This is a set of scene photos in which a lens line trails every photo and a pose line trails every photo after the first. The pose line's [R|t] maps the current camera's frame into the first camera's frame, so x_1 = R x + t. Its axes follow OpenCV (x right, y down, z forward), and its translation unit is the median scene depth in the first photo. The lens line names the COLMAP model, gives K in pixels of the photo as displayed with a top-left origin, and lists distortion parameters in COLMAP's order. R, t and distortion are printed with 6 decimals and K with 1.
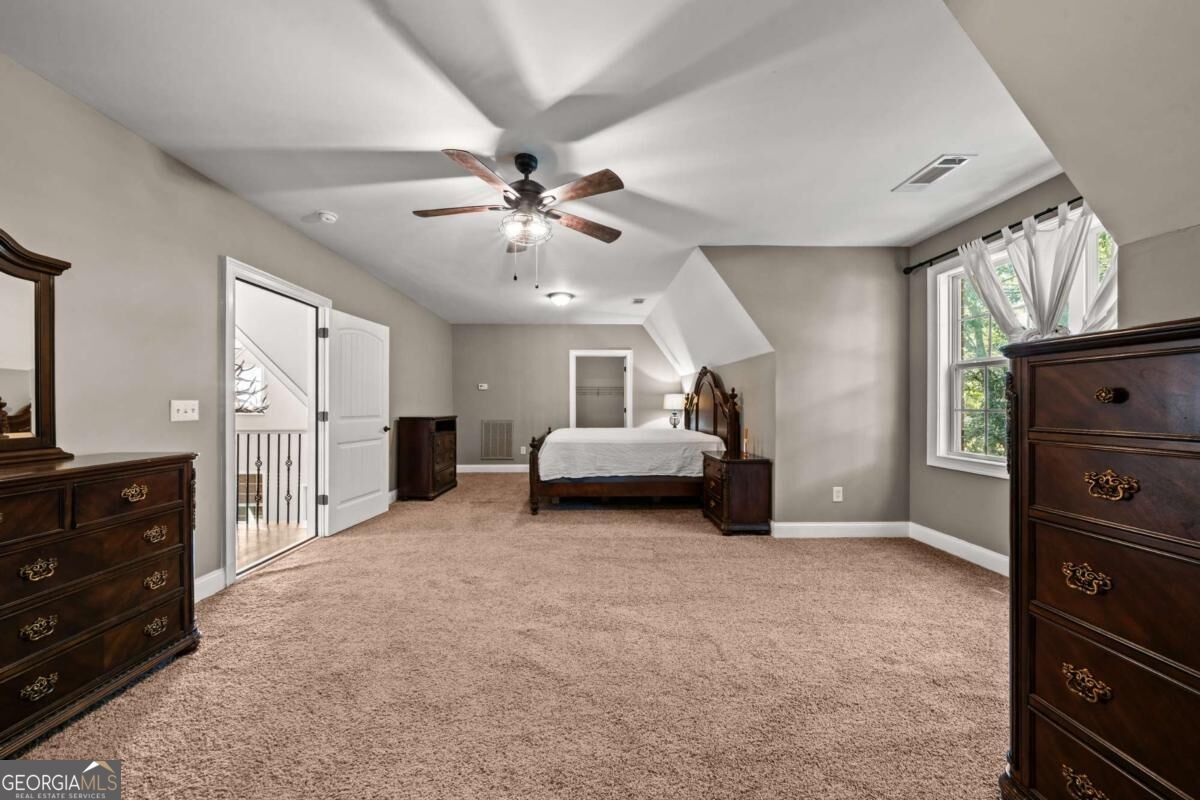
lens RADIAL K [[412.8, 0, 601.6], [0, 412.8, 406.7], [0, 0, 1]] dist [-0.000038, -0.000195]
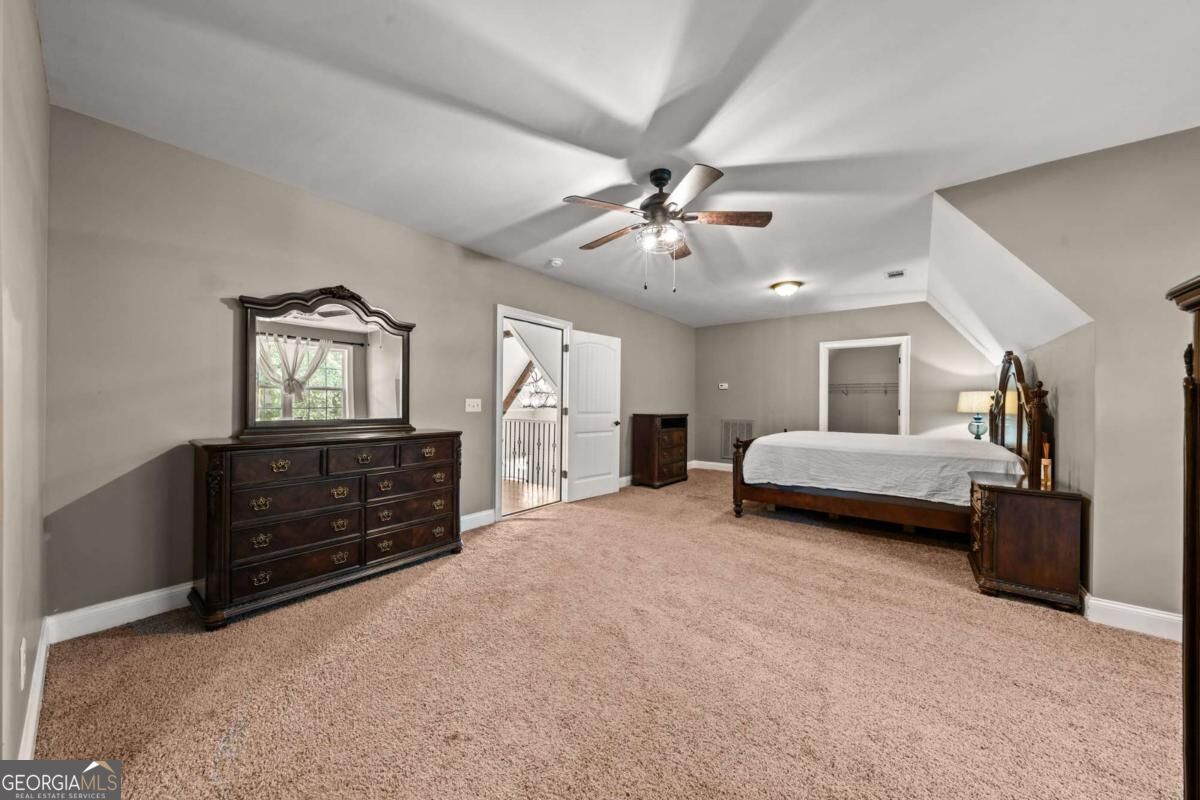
lens RADIAL K [[412.8, 0, 601.6], [0, 412.8, 406.7], [0, 0, 1]] dist [-0.000038, -0.000195]
pose [[0.771440, 0.012635, -0.636177, 0.245929], [-0.011866, 0.999915, 0.005470, -0.000425], [0.636192, 0.003329, 0.771524, 0.052112]]
